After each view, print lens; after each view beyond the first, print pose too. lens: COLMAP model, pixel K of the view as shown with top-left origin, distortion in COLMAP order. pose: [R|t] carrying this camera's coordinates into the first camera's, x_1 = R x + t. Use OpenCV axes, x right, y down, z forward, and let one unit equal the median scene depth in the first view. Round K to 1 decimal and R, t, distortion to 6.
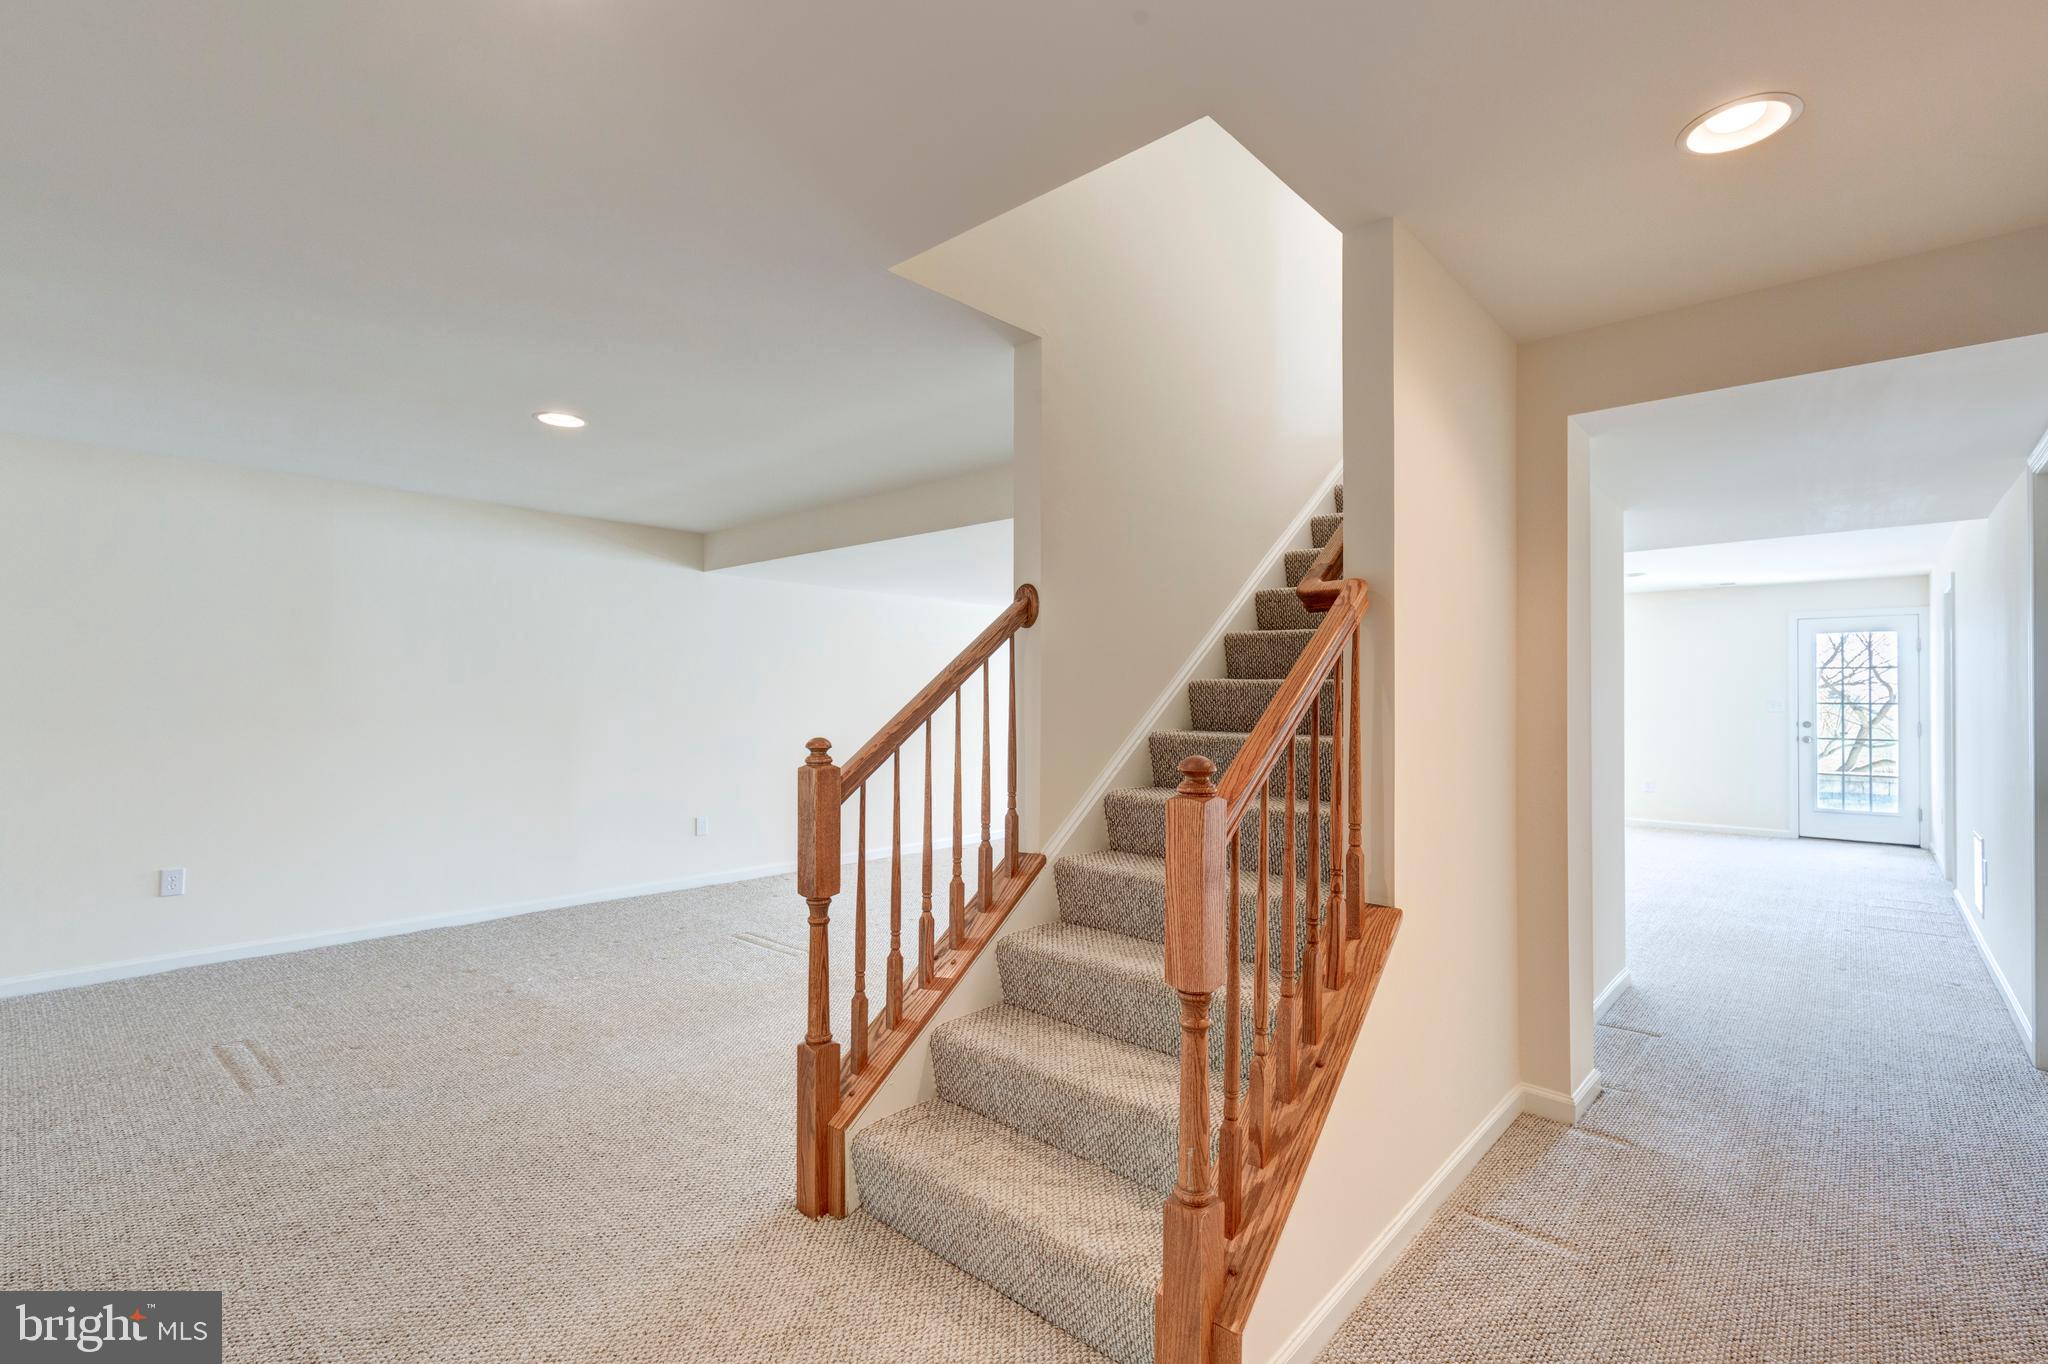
lens RADIAL K [[920.1, 0, 1018.7], [0, 920.1, 685.4], [0, 0, 1]] dist [0.001493, 0.000021]
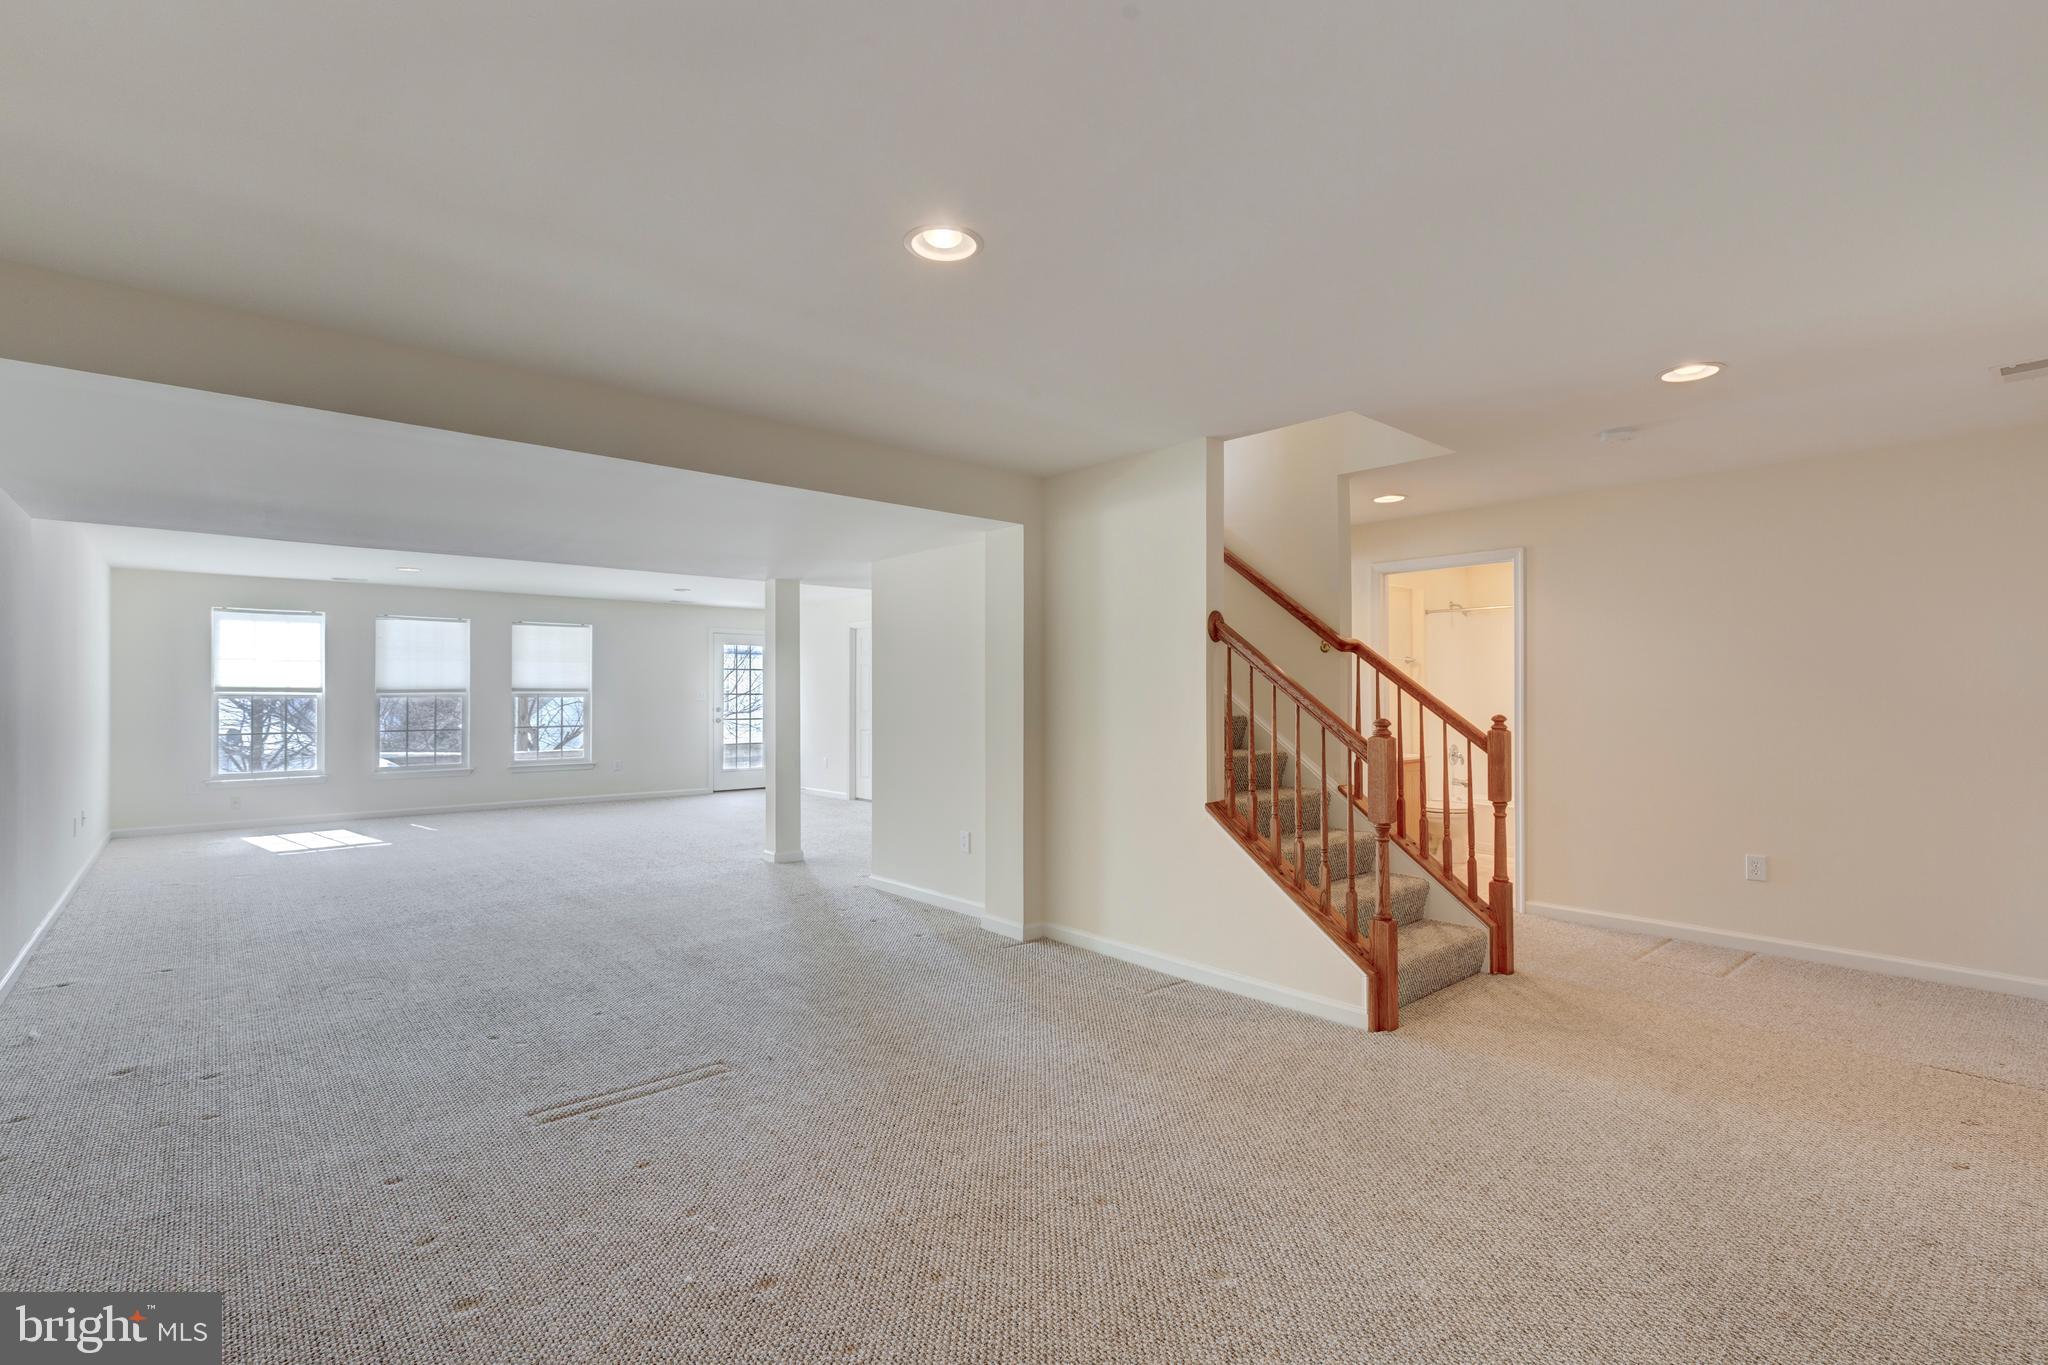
lens RADIAL K [[950.4, 0, 993.7], [0, 950.4, 687.9], [0, 0, 1]] dist [0.001092, -0.000151]
pose [[0.131451, 0.000223, 0.991323, -0.544794], [-0.010346, 0.999946, 0.001147, 0.002027], [-0.991269, -0.010407, 0.131446, 0.418584]]
